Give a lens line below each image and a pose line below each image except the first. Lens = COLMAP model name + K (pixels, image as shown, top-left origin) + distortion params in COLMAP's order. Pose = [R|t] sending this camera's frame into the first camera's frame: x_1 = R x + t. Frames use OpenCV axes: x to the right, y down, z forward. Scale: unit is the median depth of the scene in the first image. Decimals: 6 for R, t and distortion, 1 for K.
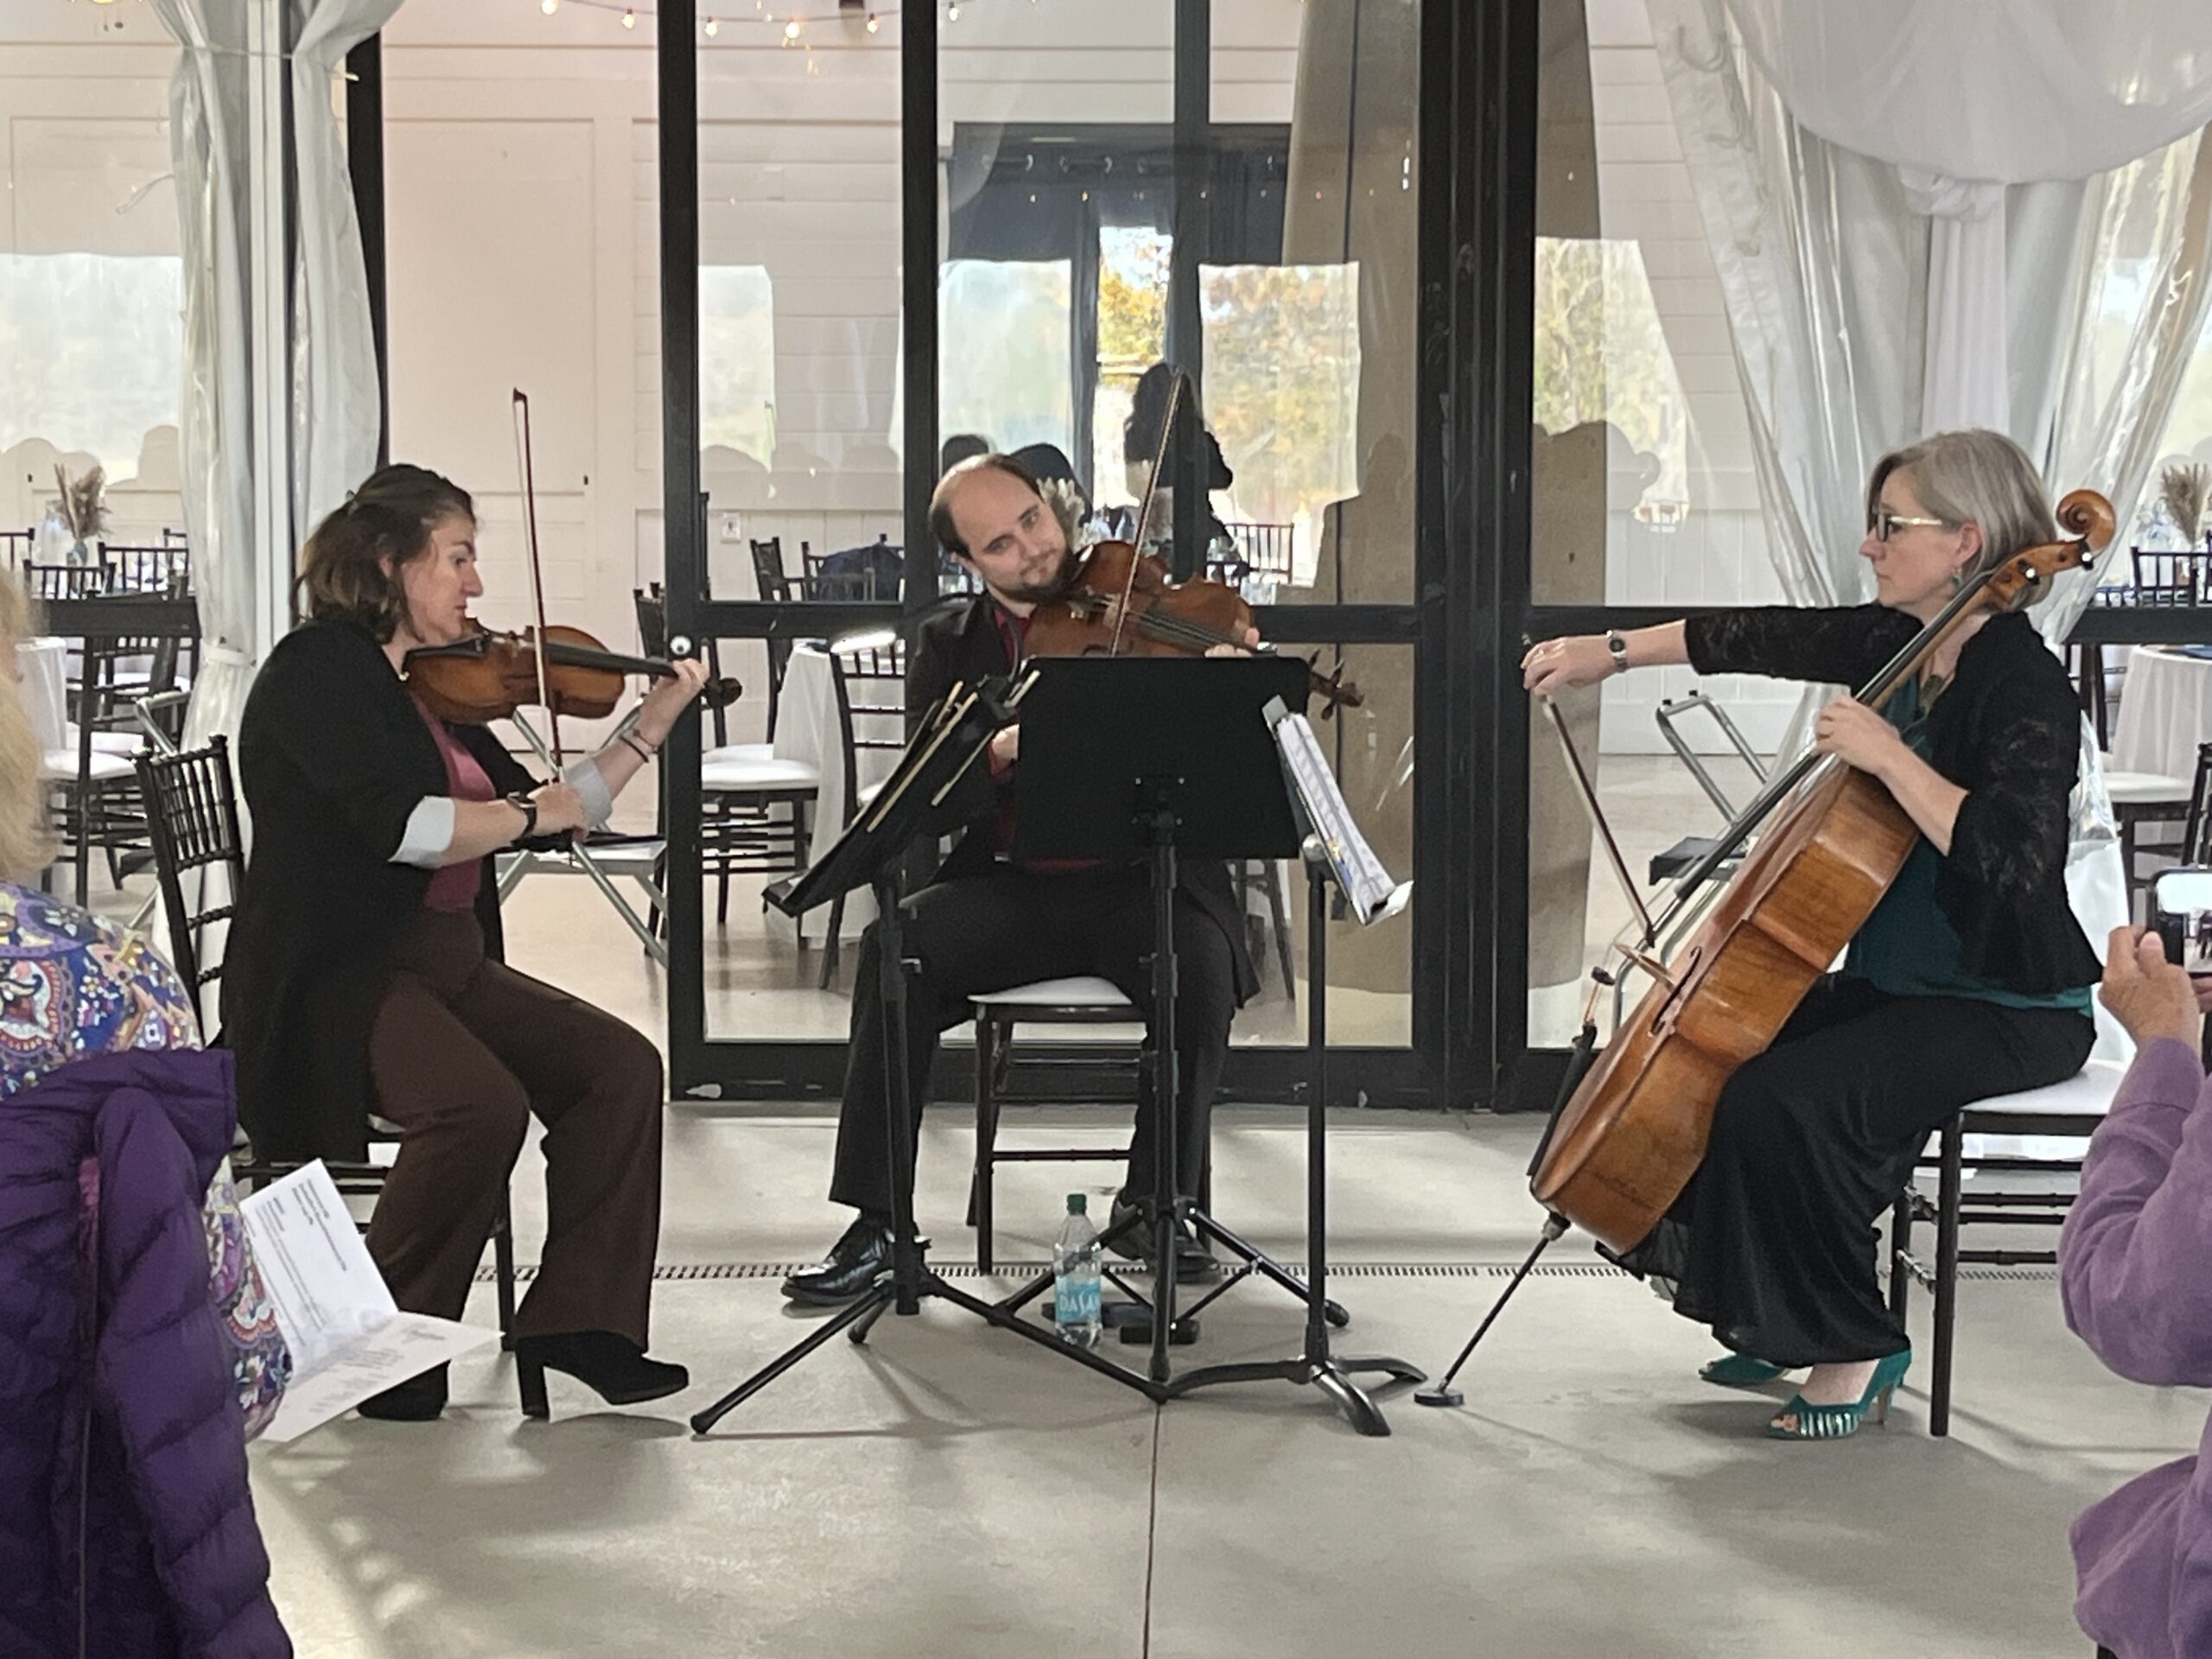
lens RADIAL K [[4759.1, 0, 1066.8], [0, 4759.1, 852.2], [0, 0, 1]] dist [0.150237, 0.000000]
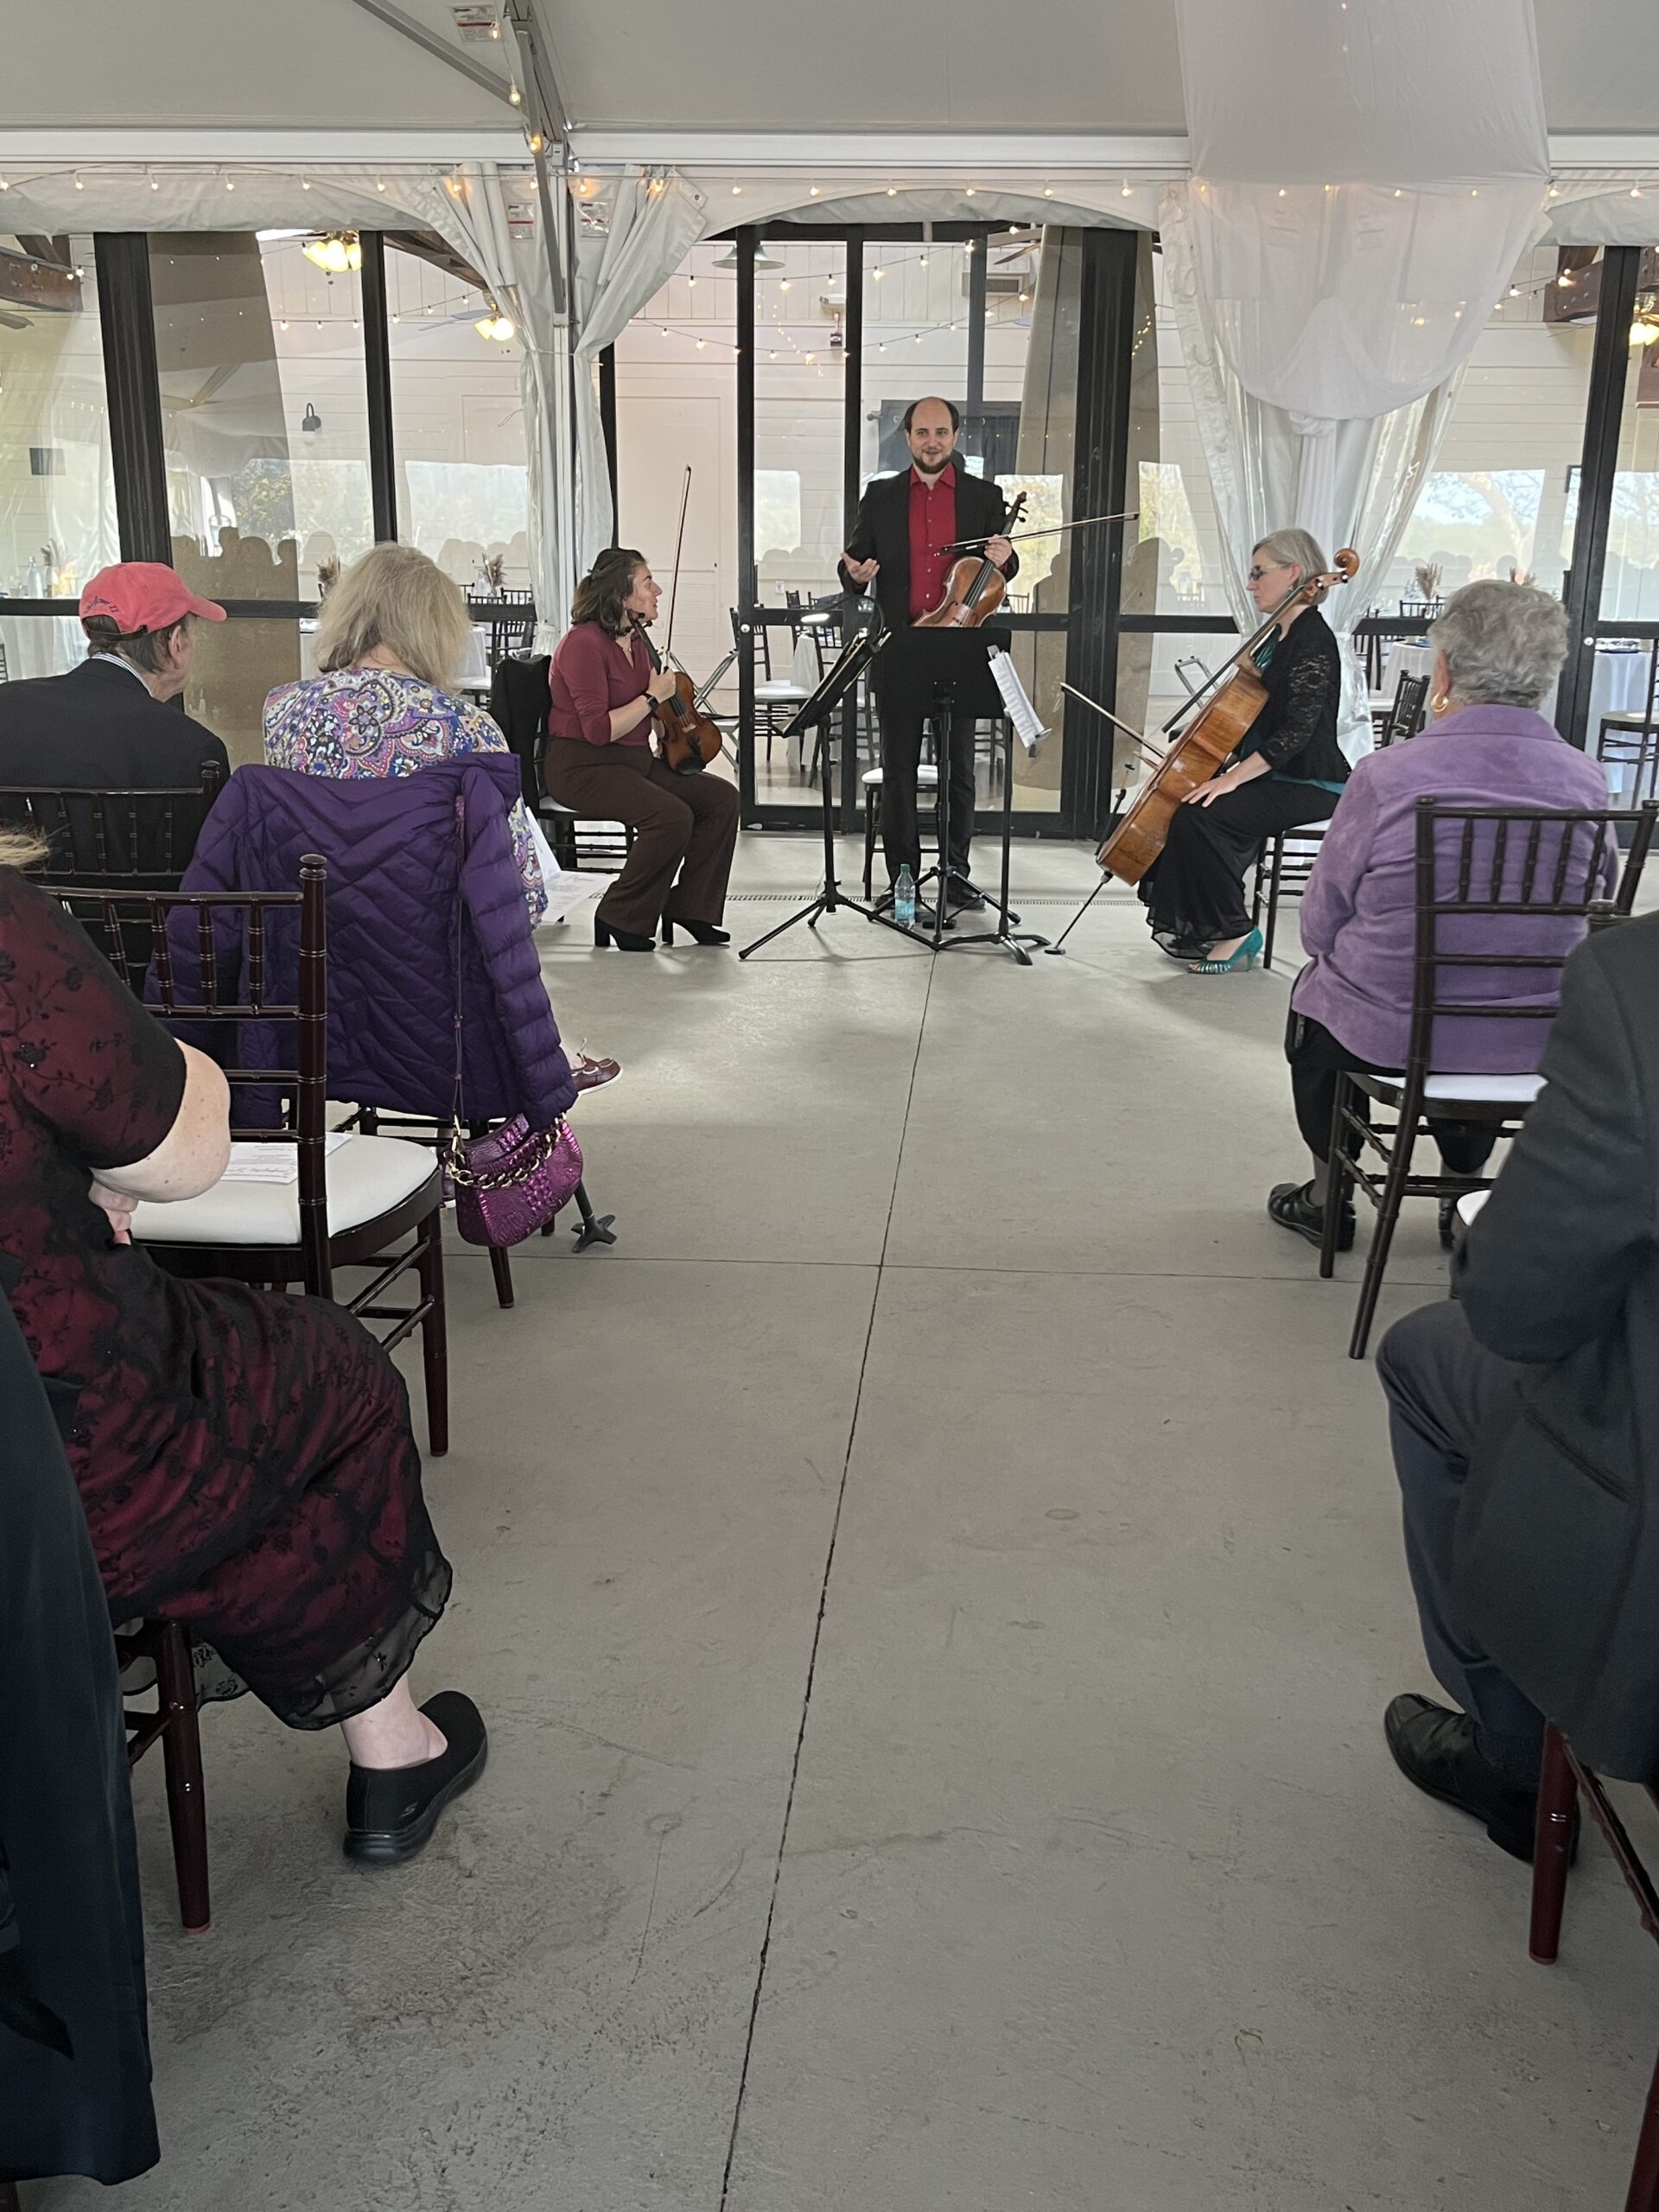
lens RADIAL K [[2069.9, 0, 849.1], [0, 2069.9, 1108.4], [0, 0, 1]] dist [0.049274, 0.000000]
pose [[0.998988, 0.022291, -0.039059, 0.013567], [-0.015320, 0.985247, 0.170454, 0.013792], [0.042282, -0.169683, 0.984591, -0.018225]]
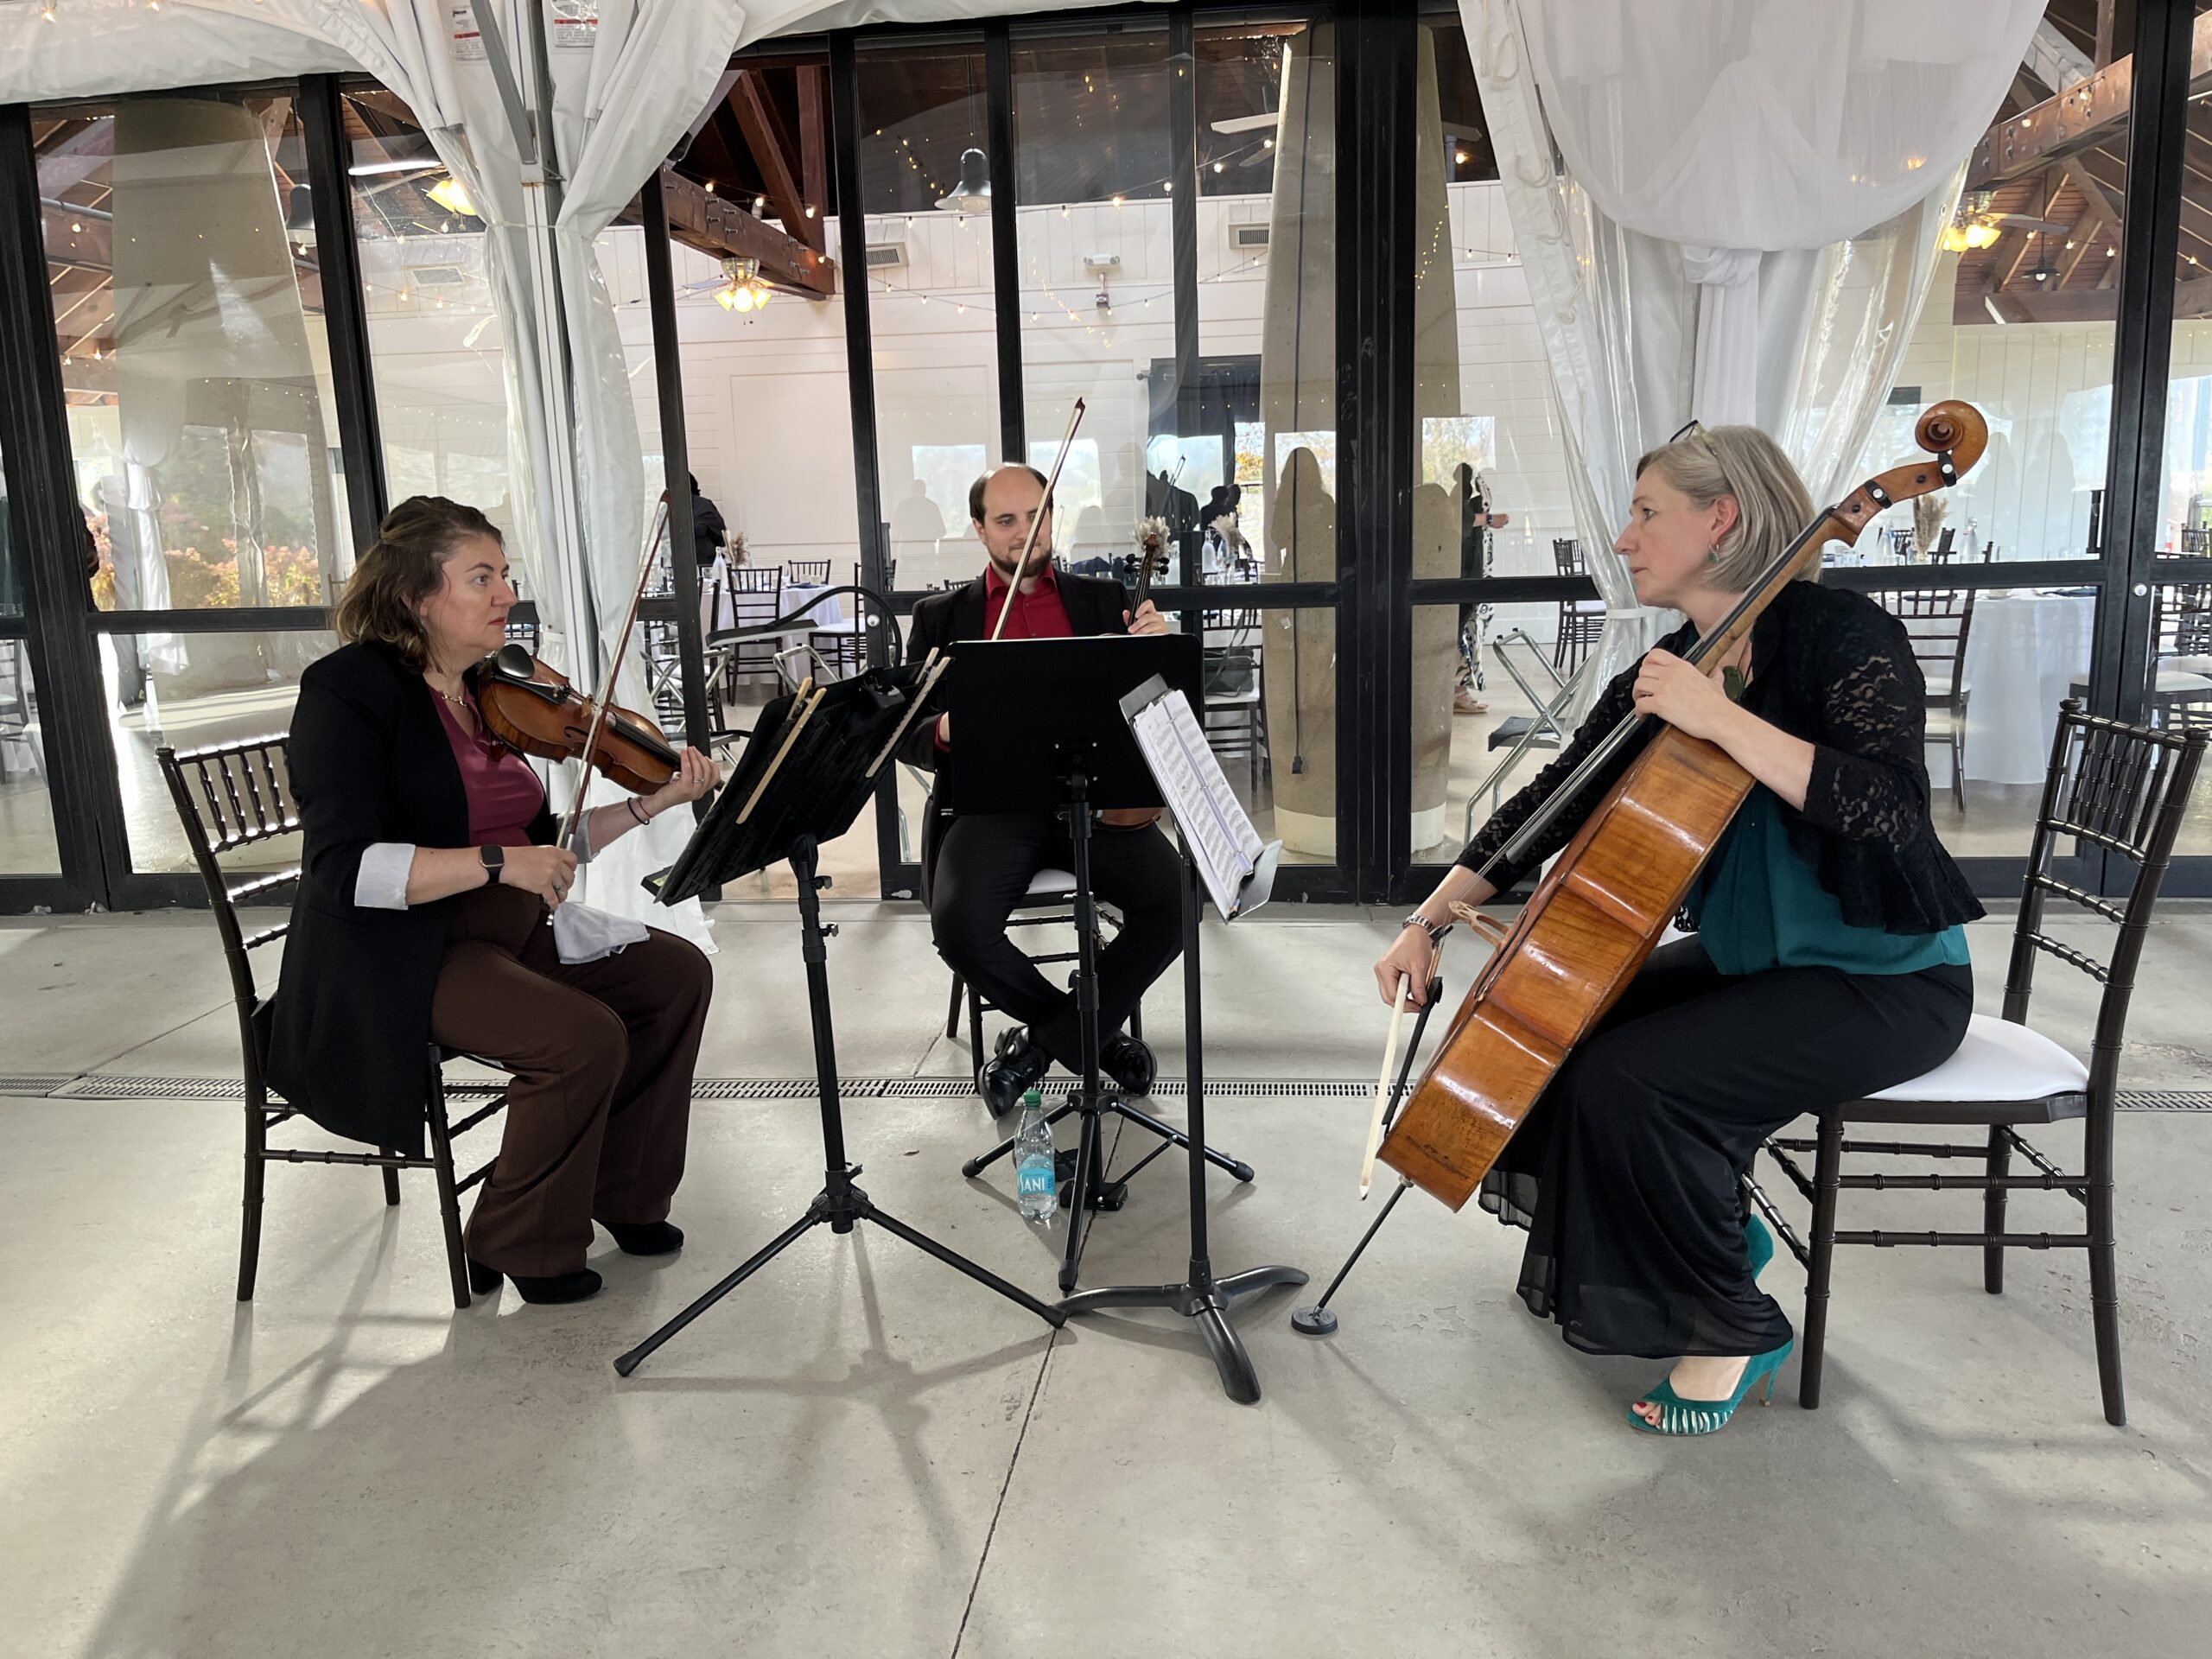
lens RADIAL K [[1657.9, 0, 1099.2], [0, 1657.9, 849.9], [0, 0, 1]] dist [0.049291, -0.051899]
pose [[0.995079, -0.012793, -0.098252, 0.051532], [0.023286, 0.994050, 0.106408, -0.025975], [0.096306, -0.108173, 0.989456, 0.479287]]
